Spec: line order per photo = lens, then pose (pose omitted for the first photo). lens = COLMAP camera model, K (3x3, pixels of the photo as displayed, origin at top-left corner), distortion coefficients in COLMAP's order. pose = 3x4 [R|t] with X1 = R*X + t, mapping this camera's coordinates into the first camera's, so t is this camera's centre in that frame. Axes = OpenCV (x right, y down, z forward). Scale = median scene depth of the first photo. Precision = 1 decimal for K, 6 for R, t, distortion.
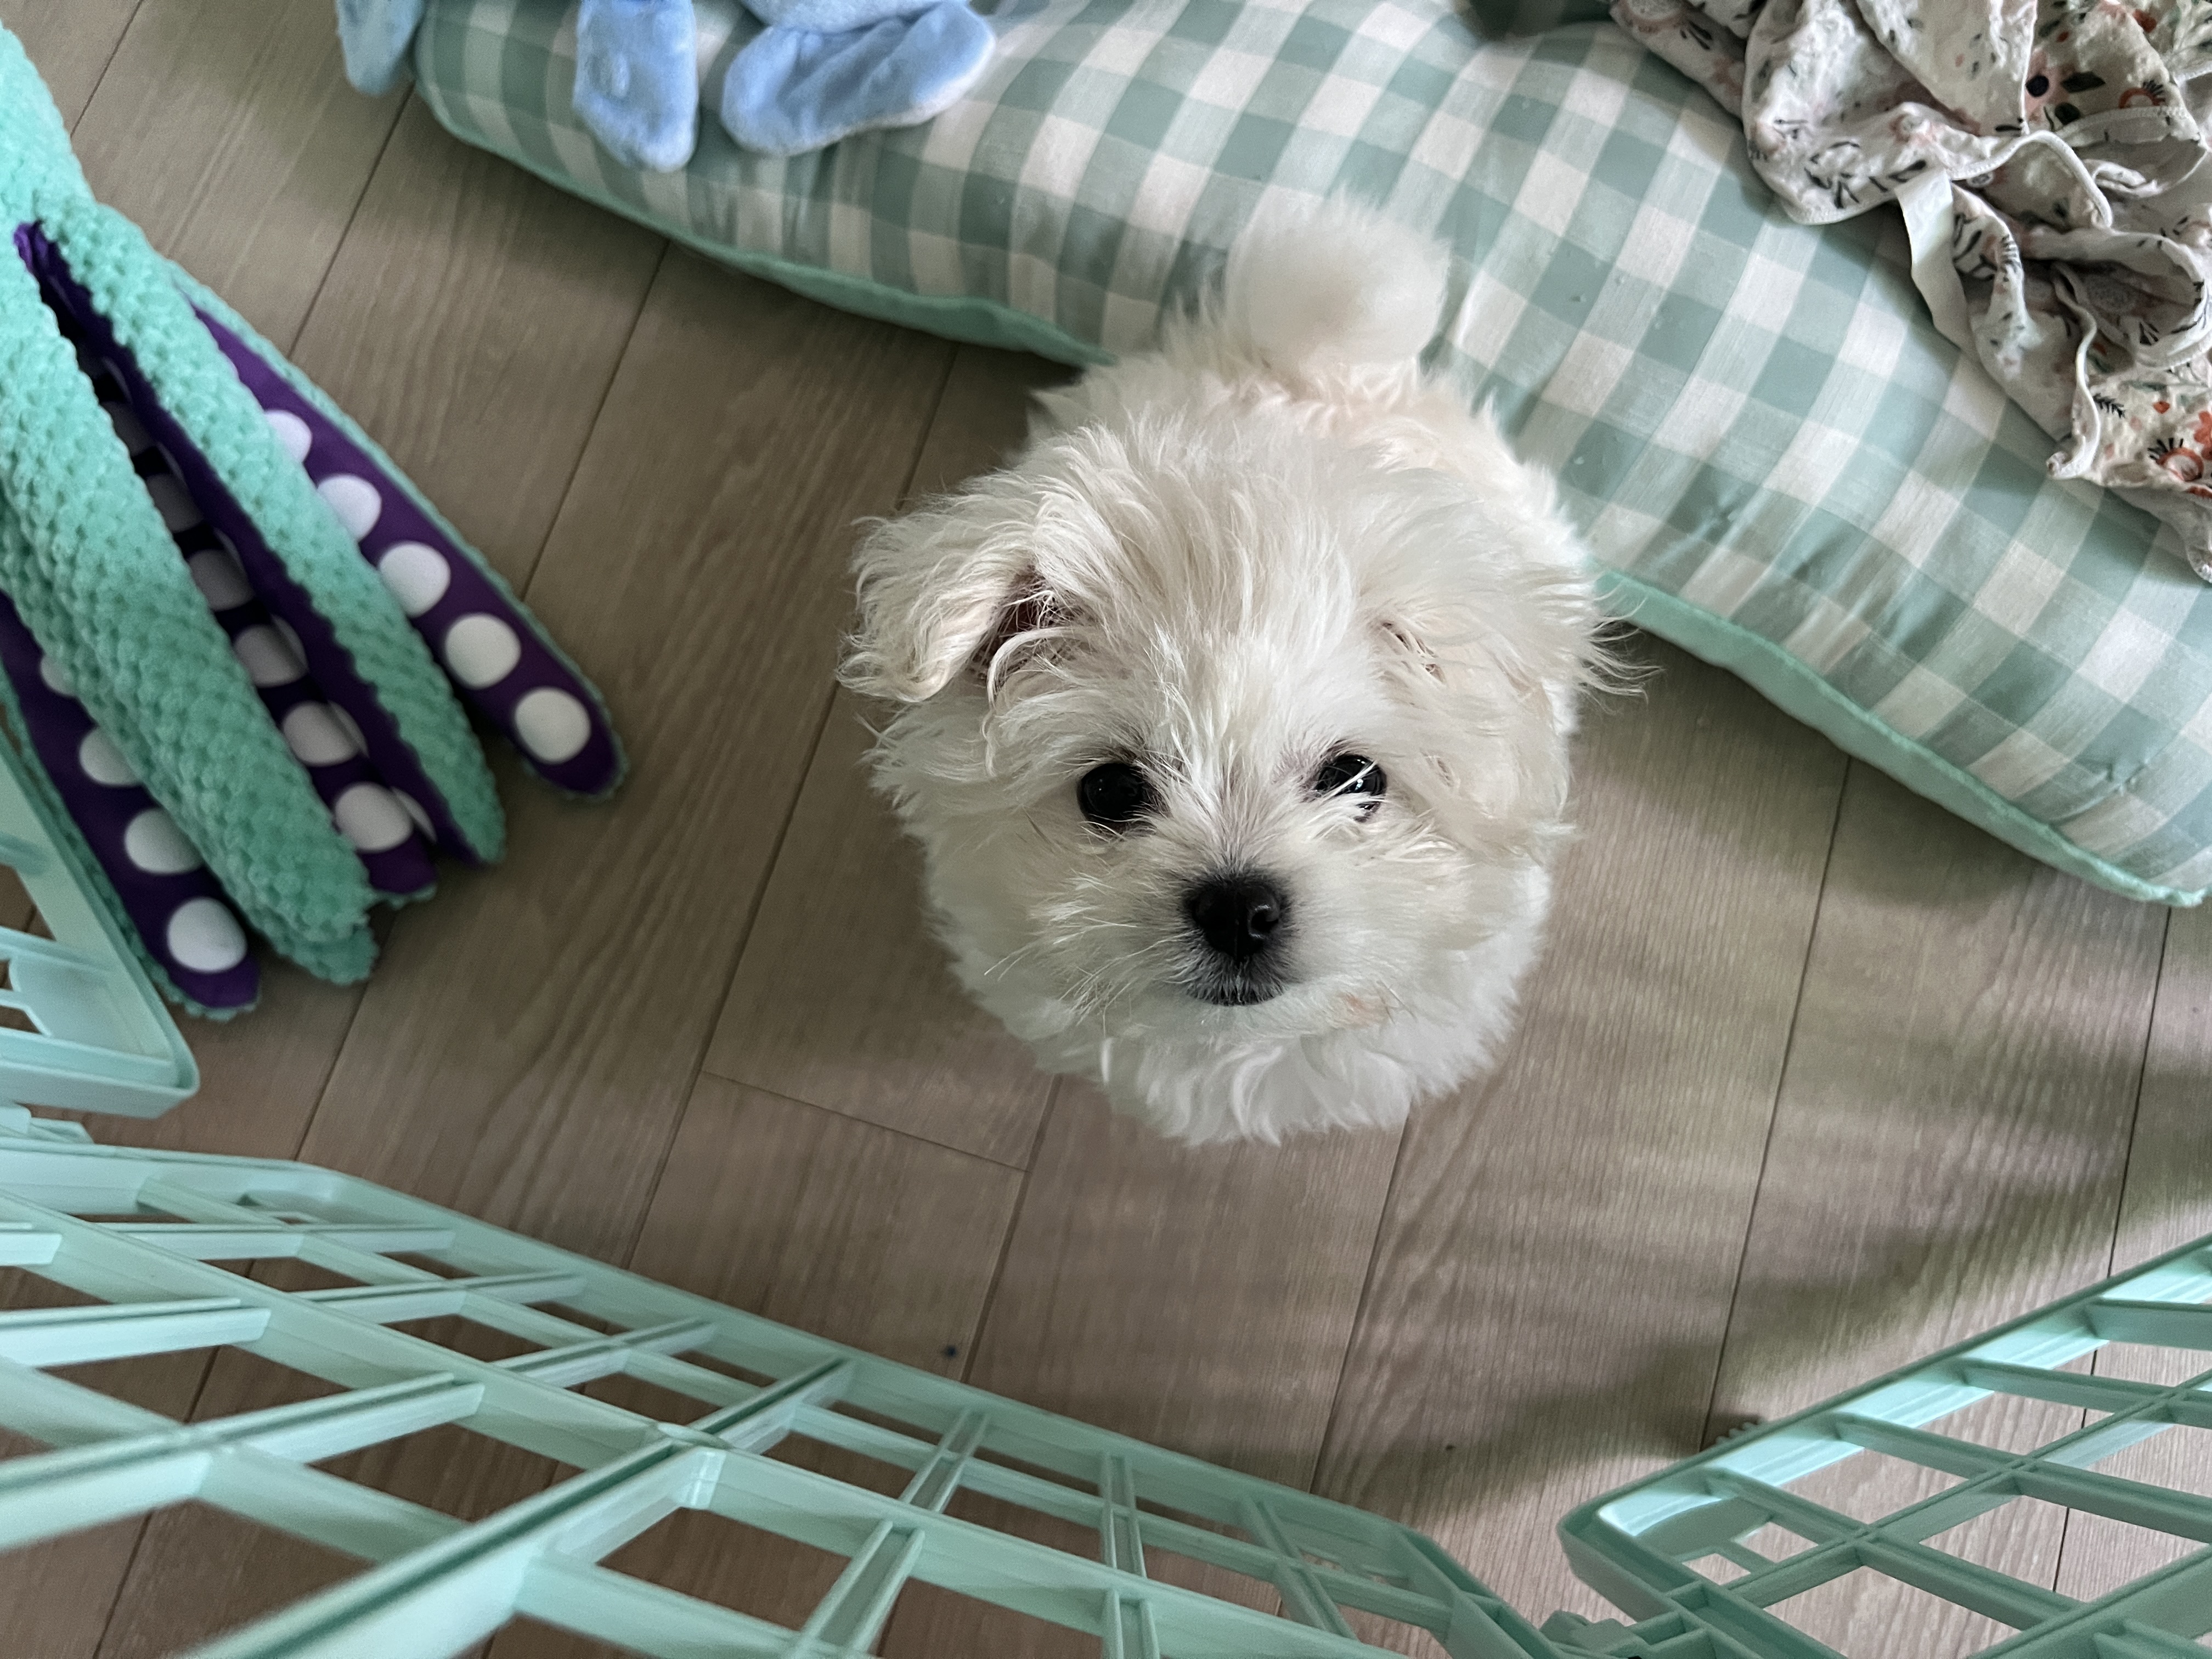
lens RADIAL K [[1686.1, 0, 1108.3], [0, 1686.1, 835.0], [0, 0, 1]] dist [-0.005088, -0.013613]
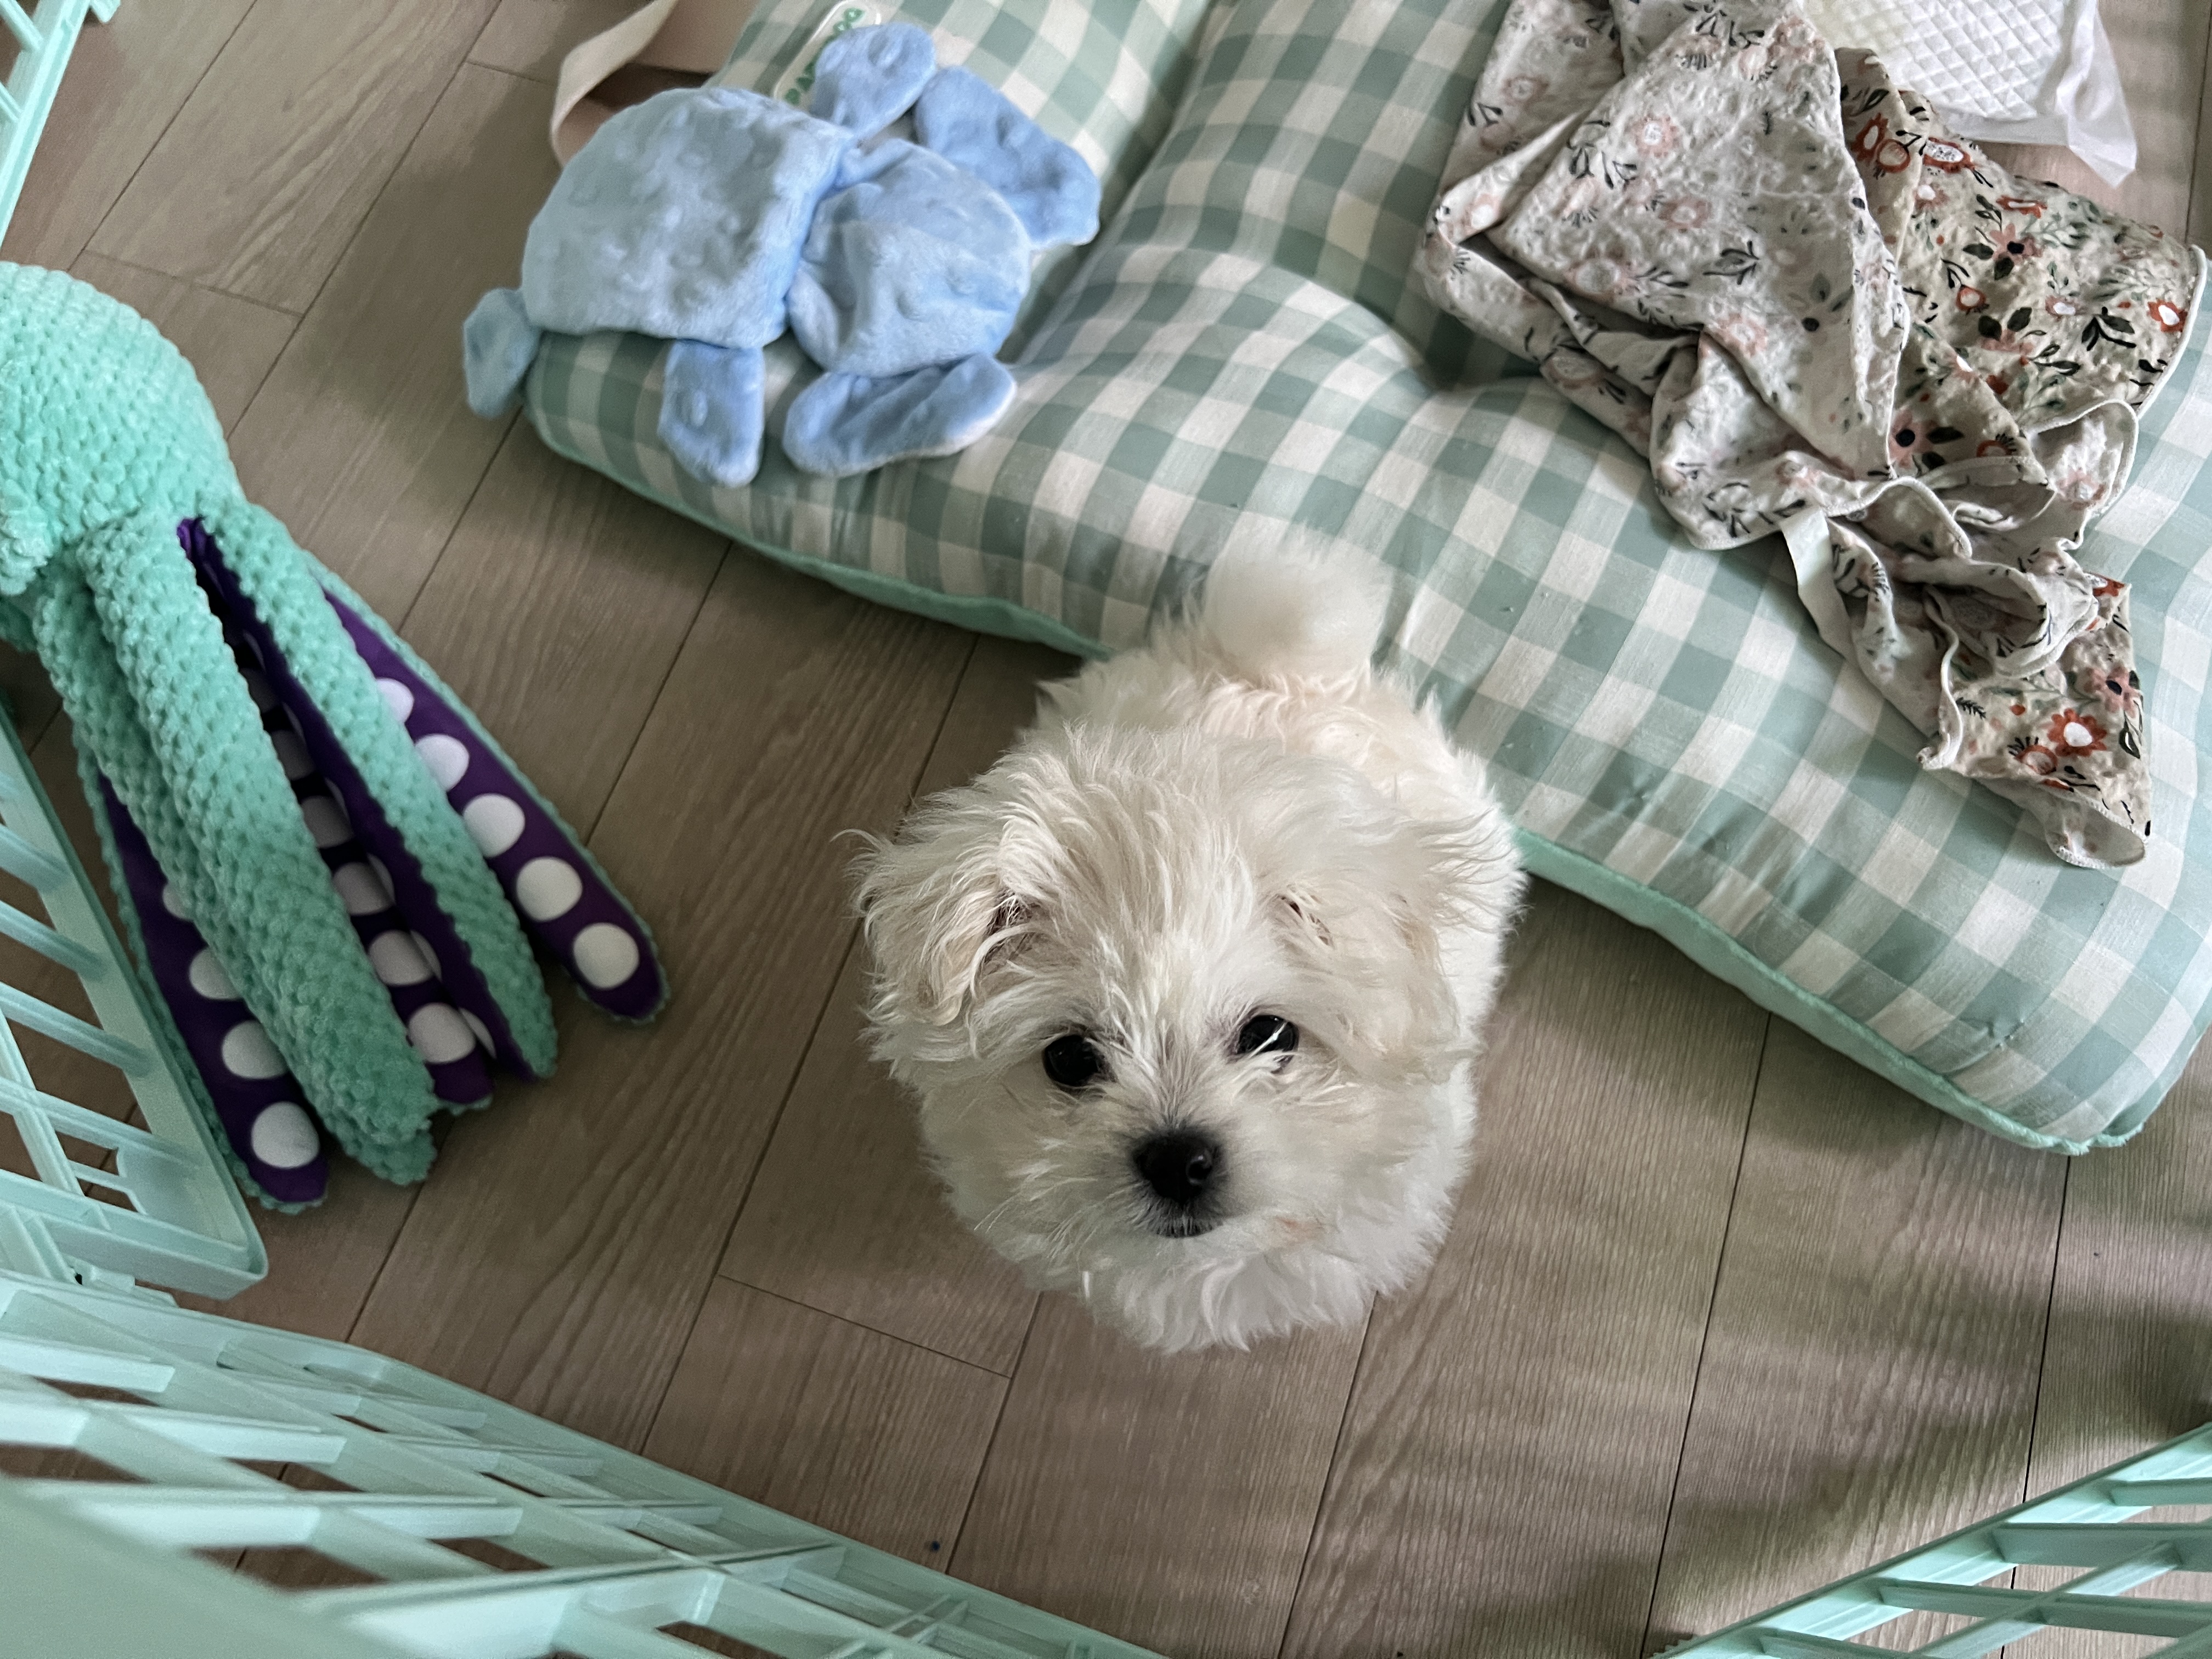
lens RADIAL K [[1730.3, 0, 1106.0], [0, 1730.3, 829.5], [0, 0, 1]] dist [0.012963, -0.000974]
pose [[0.999549, 0.021714, -0.020761, 0.029042], [-0.024632, 0.987984, -0.152579, 0.021252], [0.017199, 0.153022, 0.988073, -0.163562]]
